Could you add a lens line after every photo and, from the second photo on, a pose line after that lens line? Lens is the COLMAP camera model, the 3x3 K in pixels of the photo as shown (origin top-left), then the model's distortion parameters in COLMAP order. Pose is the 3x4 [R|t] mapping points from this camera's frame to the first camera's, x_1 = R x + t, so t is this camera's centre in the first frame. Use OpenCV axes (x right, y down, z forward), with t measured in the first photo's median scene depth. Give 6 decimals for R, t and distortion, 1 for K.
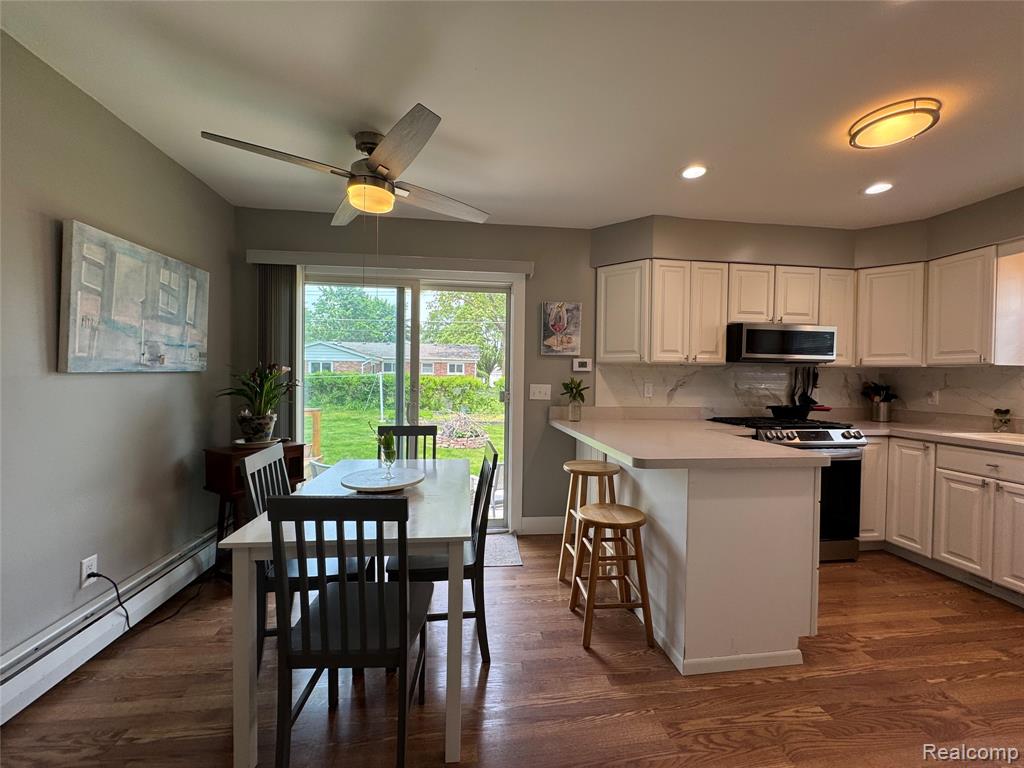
lens RADIAL K [[408.2, 0, 512.0], [0, 408.2, 384.0], [0, 0, 1]] dist [-0.013019, 0.003609]
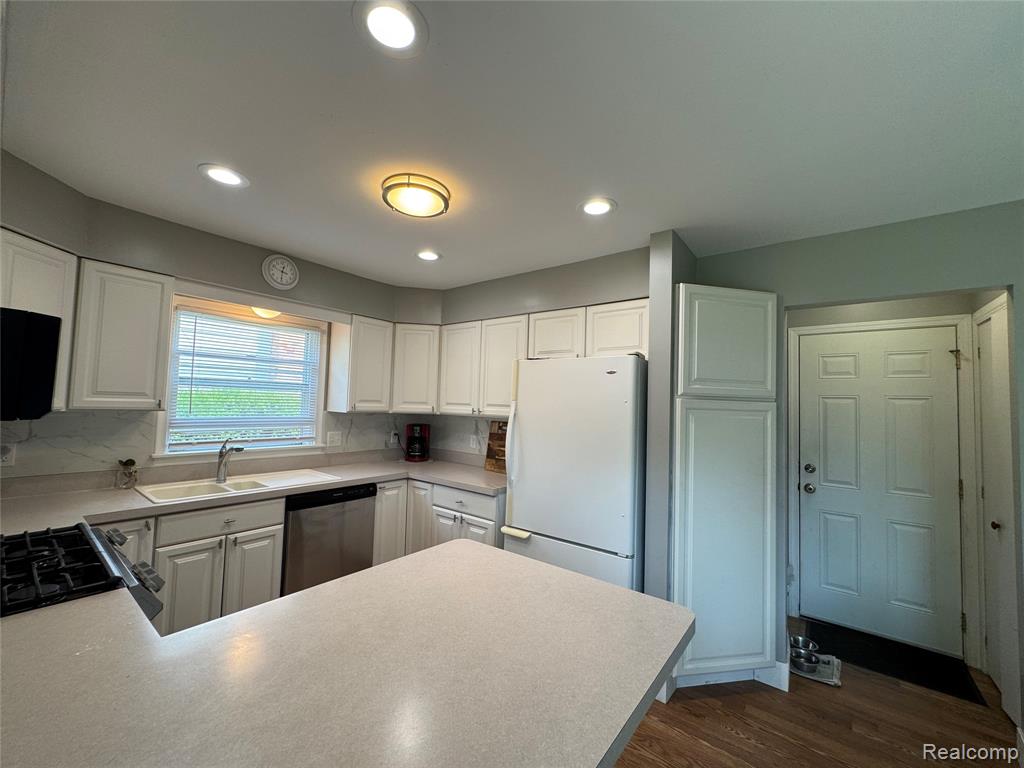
lens RADIAL K [[408.2, 0, 512.0], [0, 408.2, 384.0], [0, 0, 1]] dist [-0.013019, 0.003609]
pose [[-0.707437, -0.002088, 0.706774, 0.026620], [-0.030686, 0.999143, -0.027763, -0.090495], [-0.706110, -0.041328, -0.706895, 0.936043]]
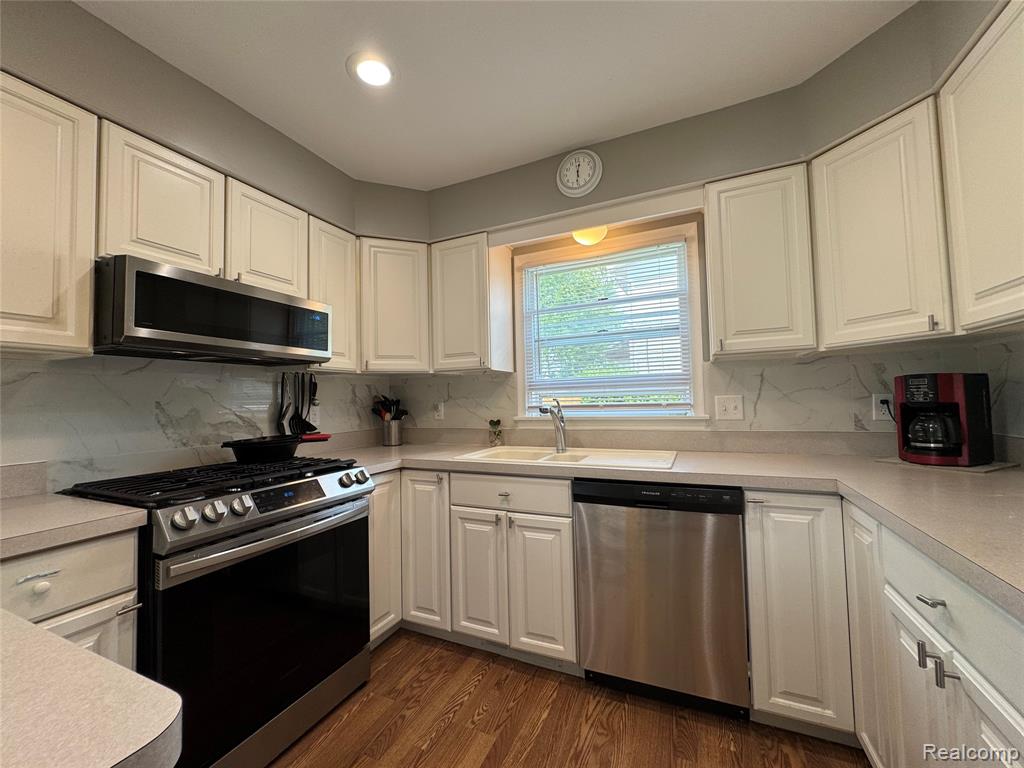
lens RADIAL K [[408.2, 0, 512.0], [0, 408.2, 384.0], [0, 0, 1]] dist [-0.013019, 0.003609]
pose [[0.526364, 0.008665, 0.850215, 0.409071], [0.043205, 0.998384, -0.036923, 0.015360], [-0.849161, 0.056168, 0.525138, 0.433447]]
